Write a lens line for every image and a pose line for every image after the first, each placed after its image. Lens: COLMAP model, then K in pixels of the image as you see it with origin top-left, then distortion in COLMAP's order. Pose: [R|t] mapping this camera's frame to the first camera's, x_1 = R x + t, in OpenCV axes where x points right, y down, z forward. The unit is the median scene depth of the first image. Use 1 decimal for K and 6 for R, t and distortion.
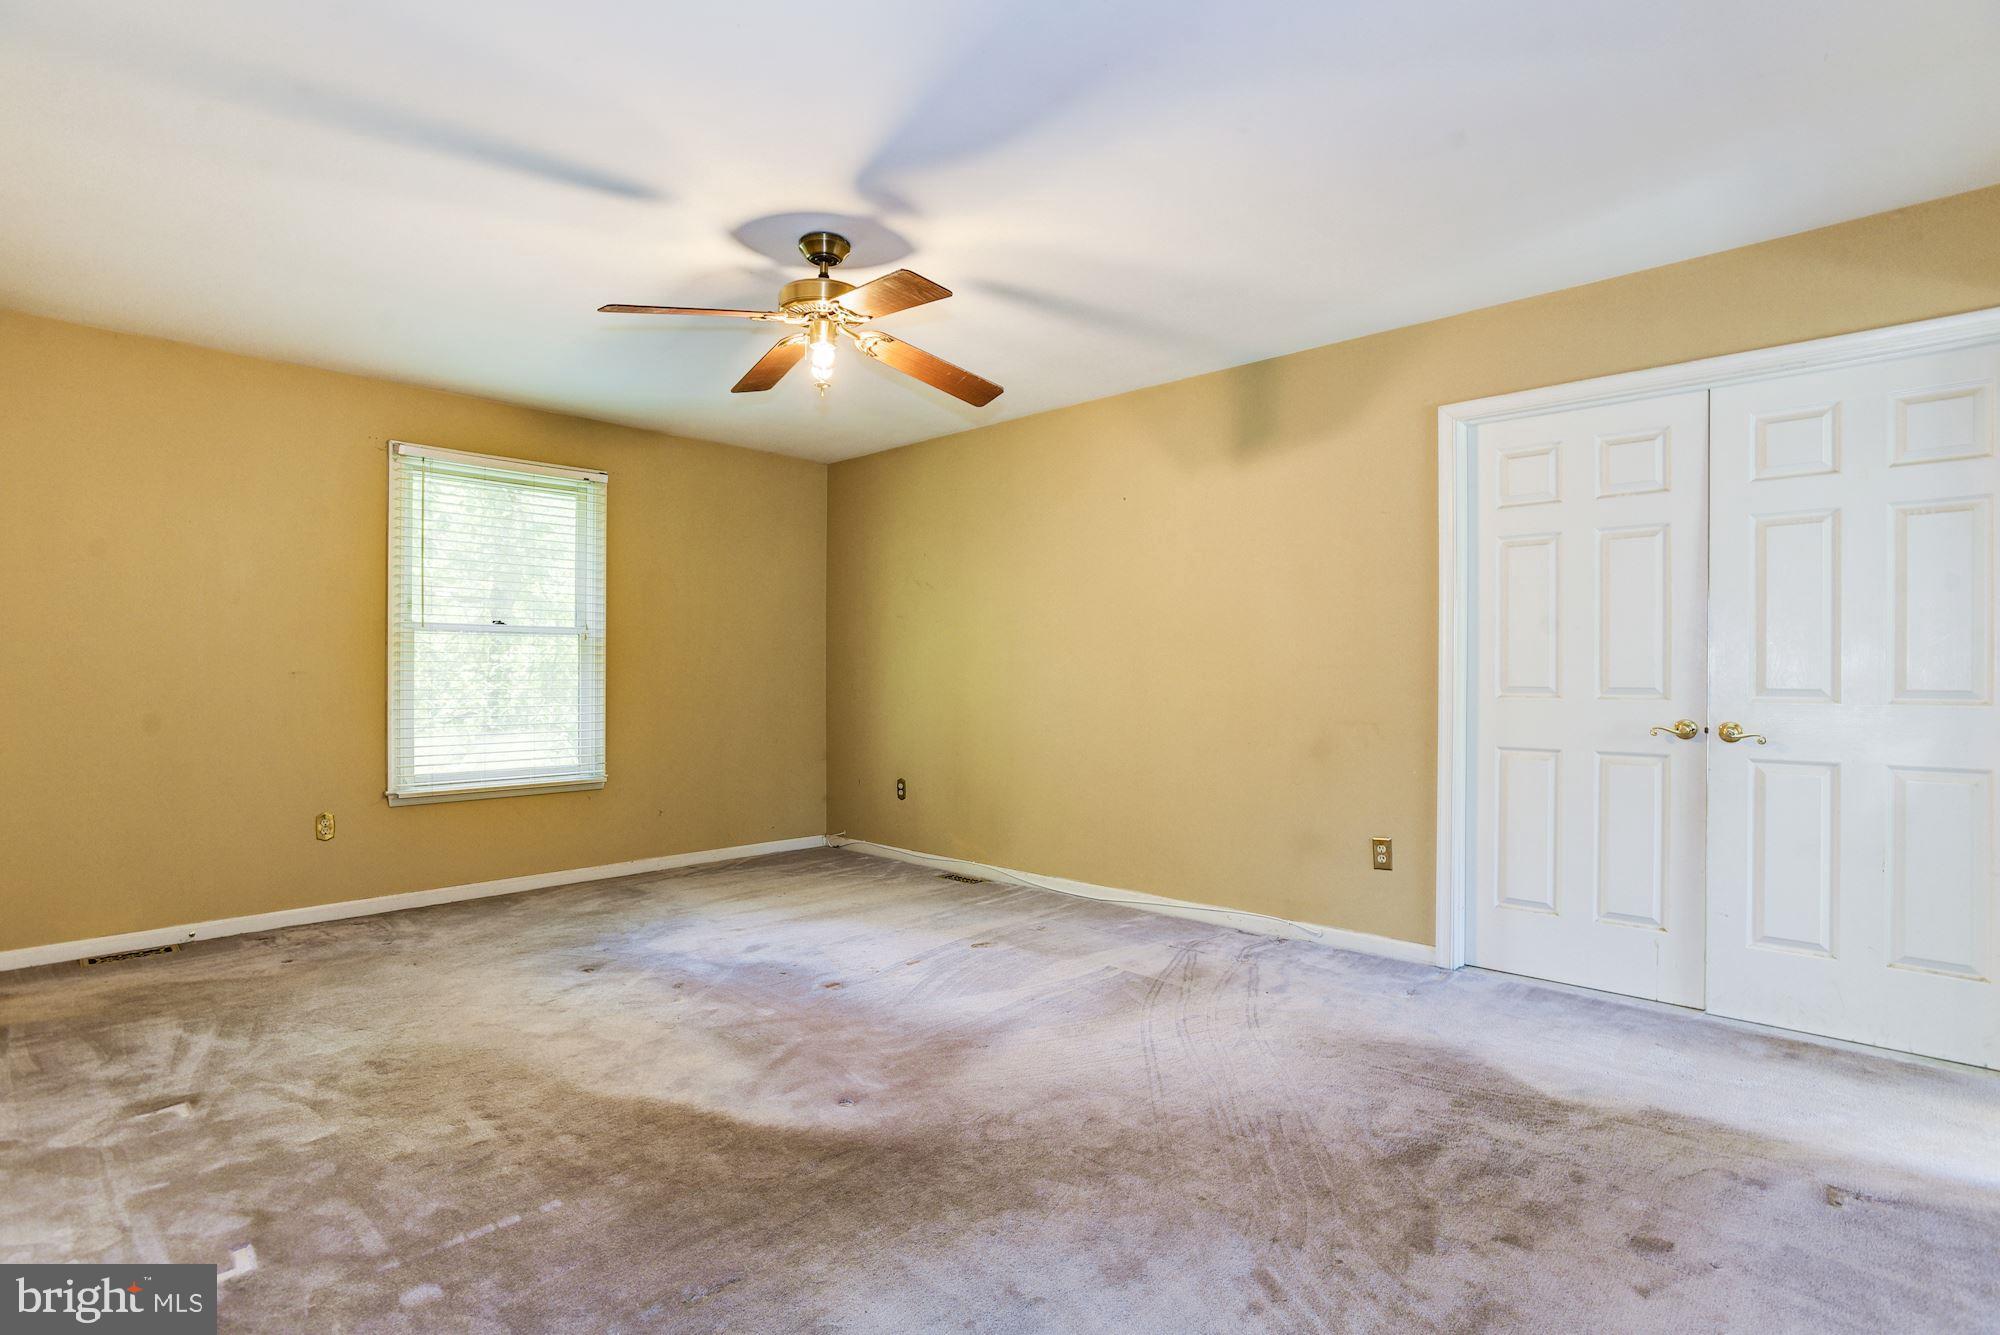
lens RADIAL K [[968.0, 0, 1004.2], [0, 968.0, 672.3], [0, 0, 1]] dist [-0.037277, 0.013754]
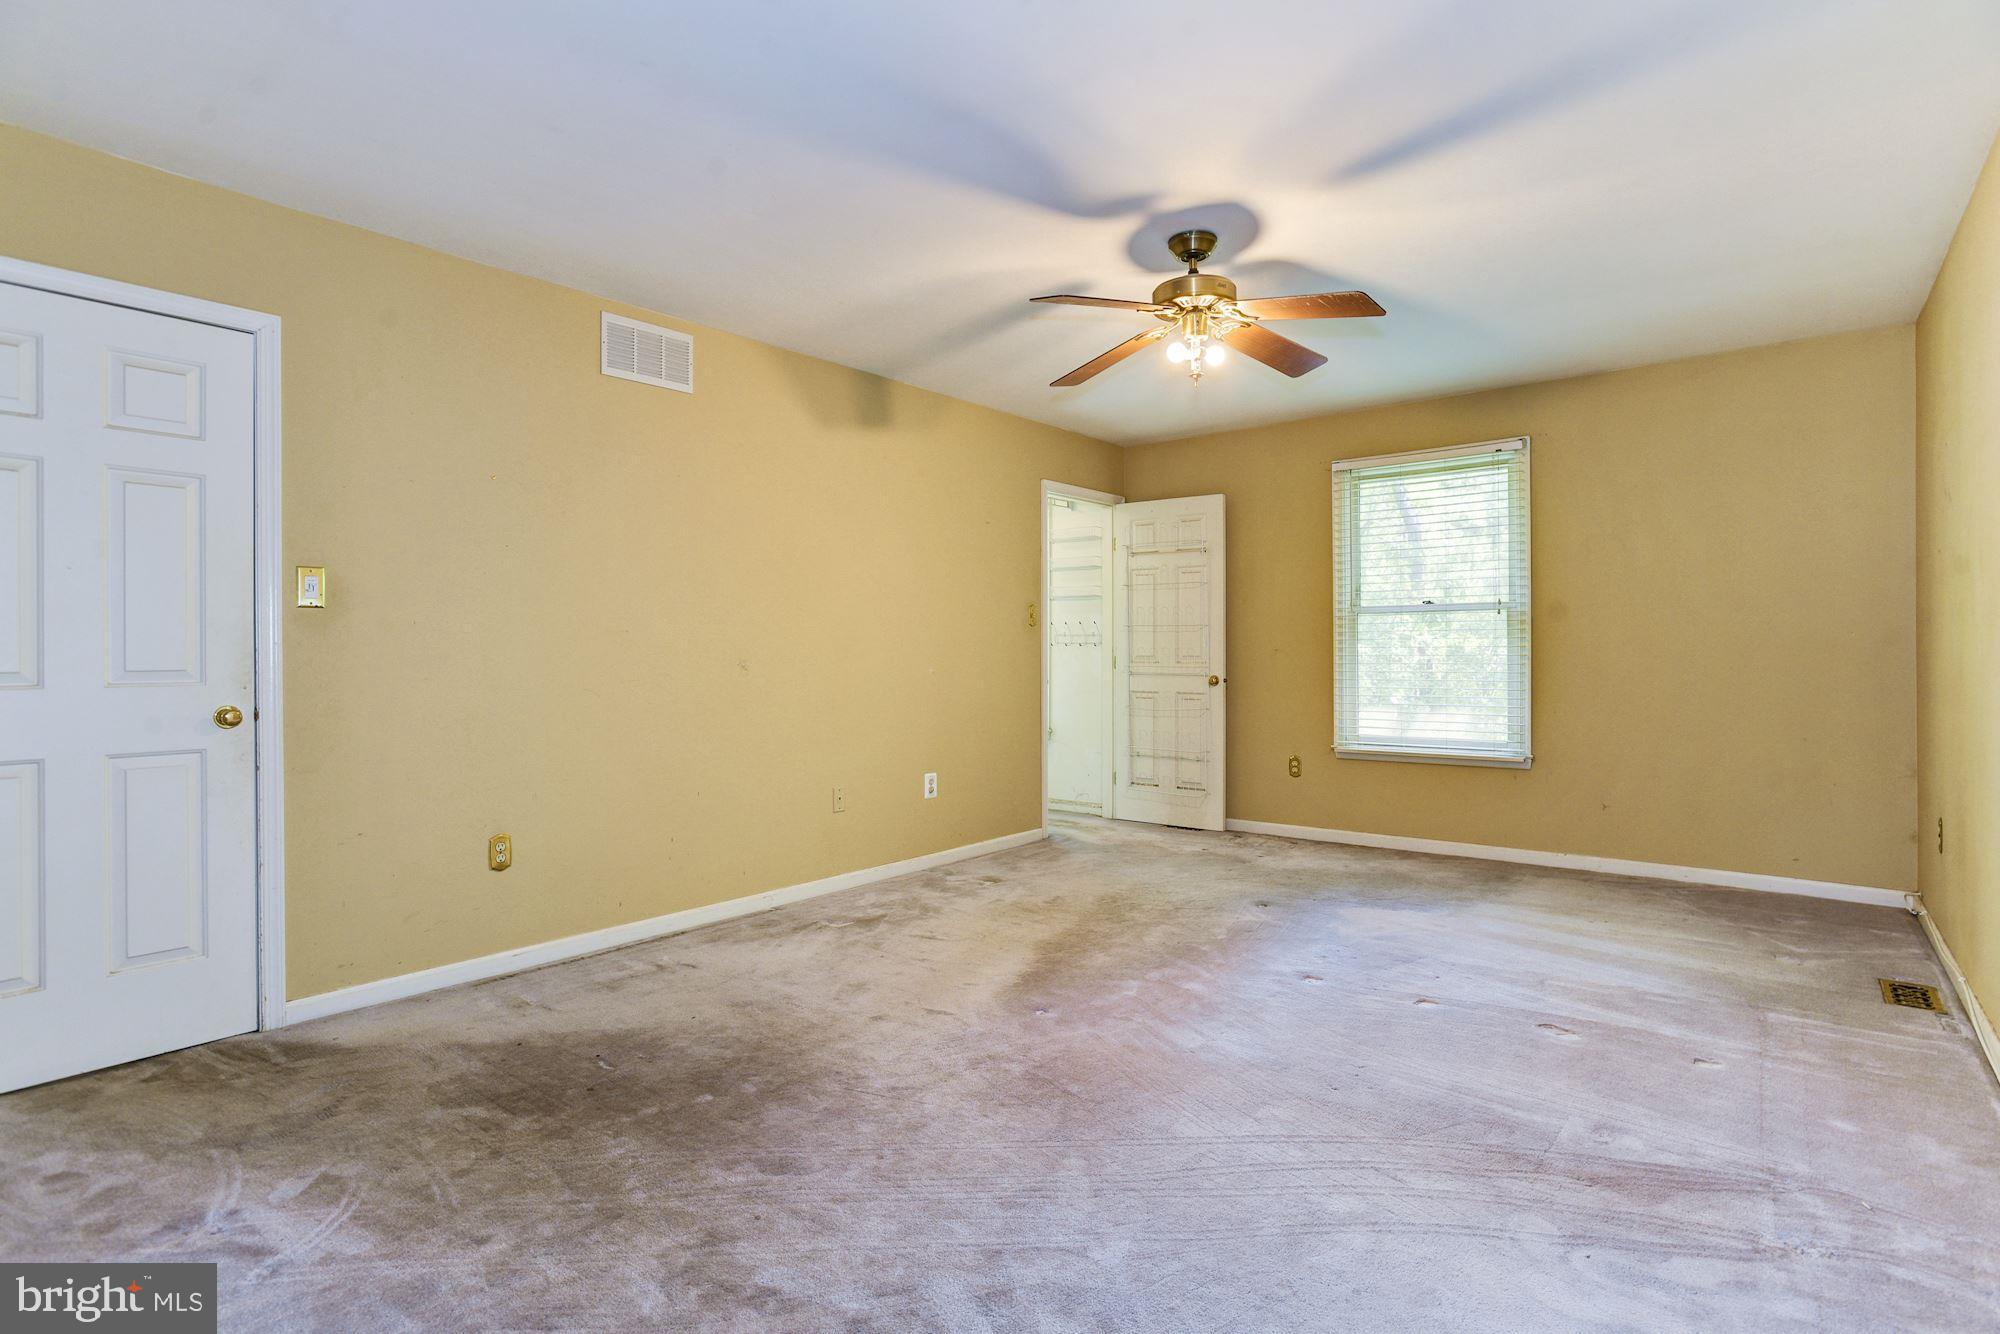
lens RADIAL K [[968.0, 0, 1004.1], [0, 968.0, 659.3], [0, 0, 1]] dist [-0.037277, 0.013754]
pose [[0.080718, 0.006364, -0.996717, 0.518032], [0.007906, 0.999944, 0.007025, 0.000946], [0.996706, -0.008447, 0.080663, 0.434023]]
